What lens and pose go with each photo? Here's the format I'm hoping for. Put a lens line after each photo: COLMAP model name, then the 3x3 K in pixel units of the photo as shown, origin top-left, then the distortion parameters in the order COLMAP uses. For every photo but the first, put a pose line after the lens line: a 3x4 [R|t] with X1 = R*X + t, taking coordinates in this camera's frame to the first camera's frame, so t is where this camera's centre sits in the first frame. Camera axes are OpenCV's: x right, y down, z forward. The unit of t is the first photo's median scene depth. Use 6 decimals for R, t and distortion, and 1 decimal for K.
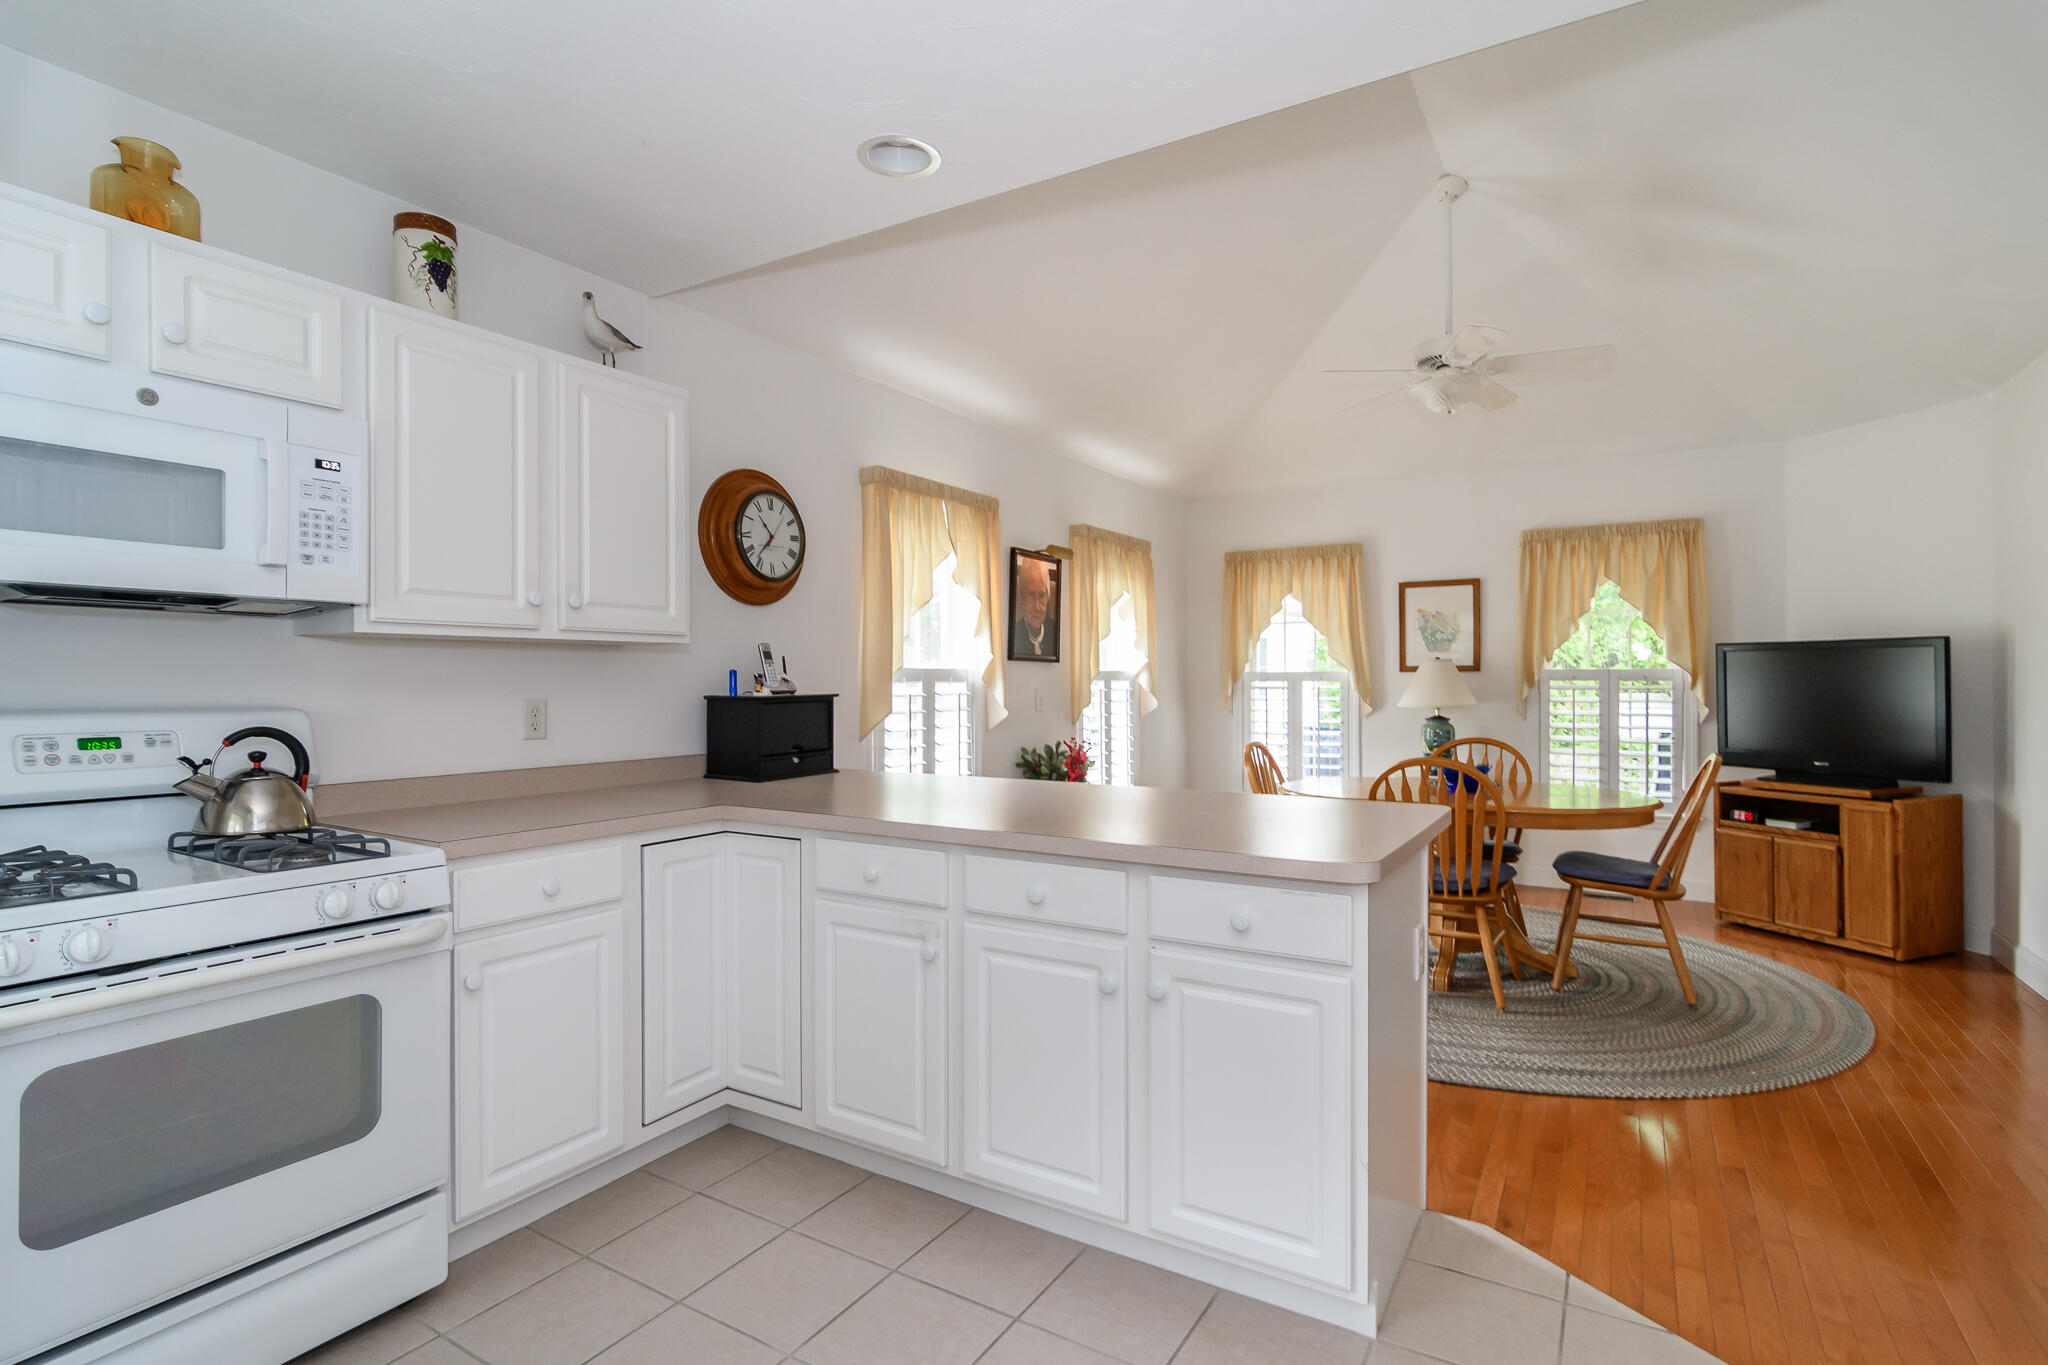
lens RADIAL K [[969.1, 0, 1026.7], [0, 969.1, 676.6], [0, 0, 1]] dist [-0.004462, 0.003435]
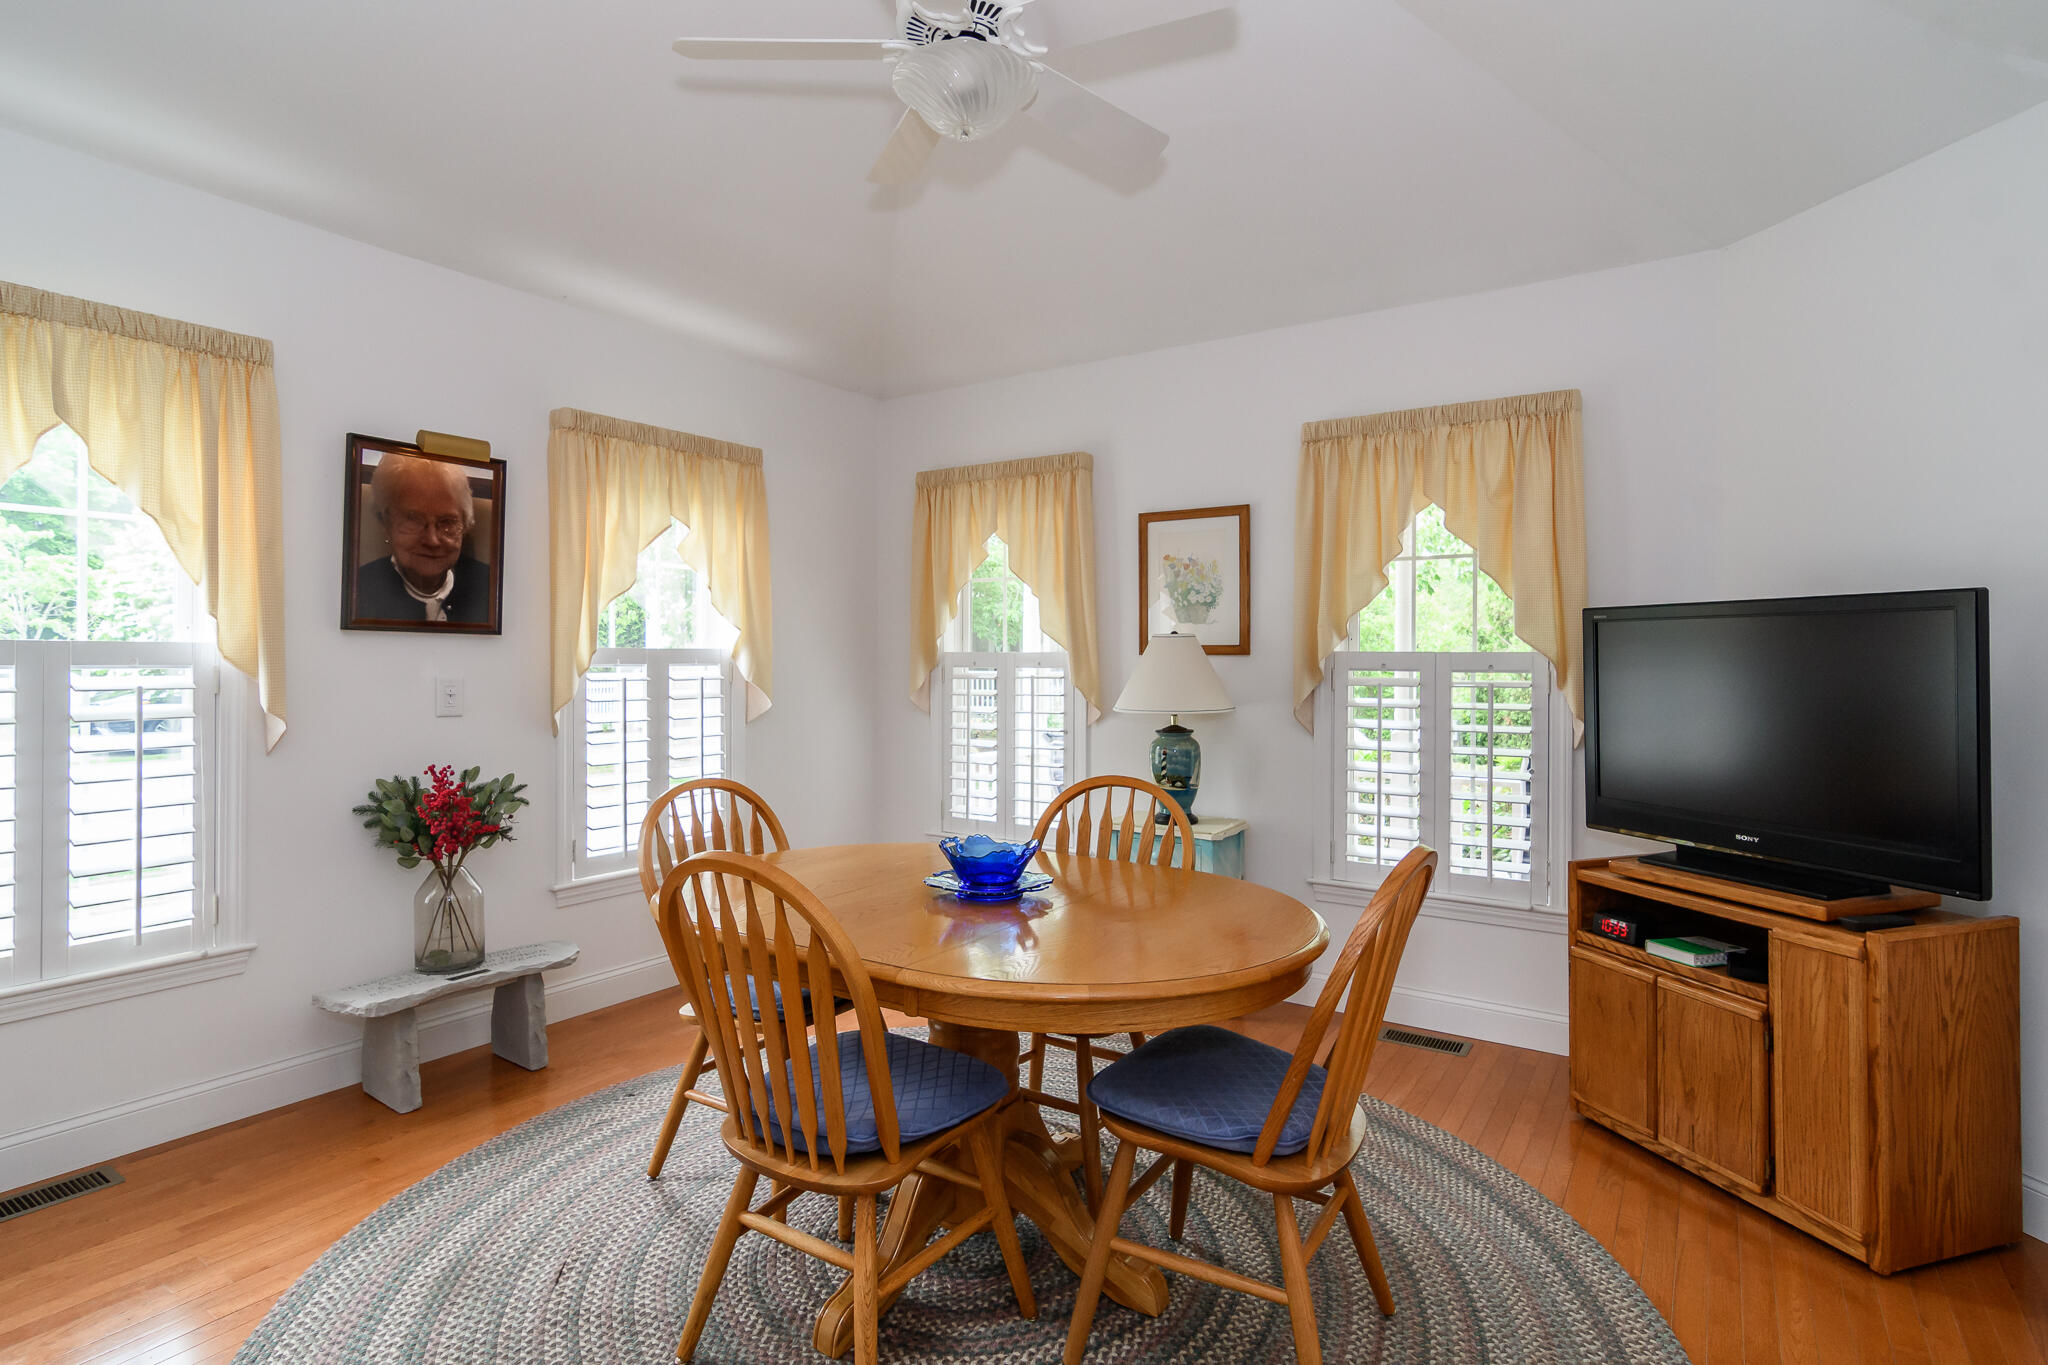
lens RADIAL K [[989.6, 0, 1086.4], [0, 989.6, 652.0], [0, 0, 1]] dist [0.003213, 0.000210]
pose [[0.999482, 0.007911, -0.031208, 0.428163], [-0.007988, 0.999965, -0.002336, -0.005204], [0.031188, 0.002584, 0.999510, 0.406248]]
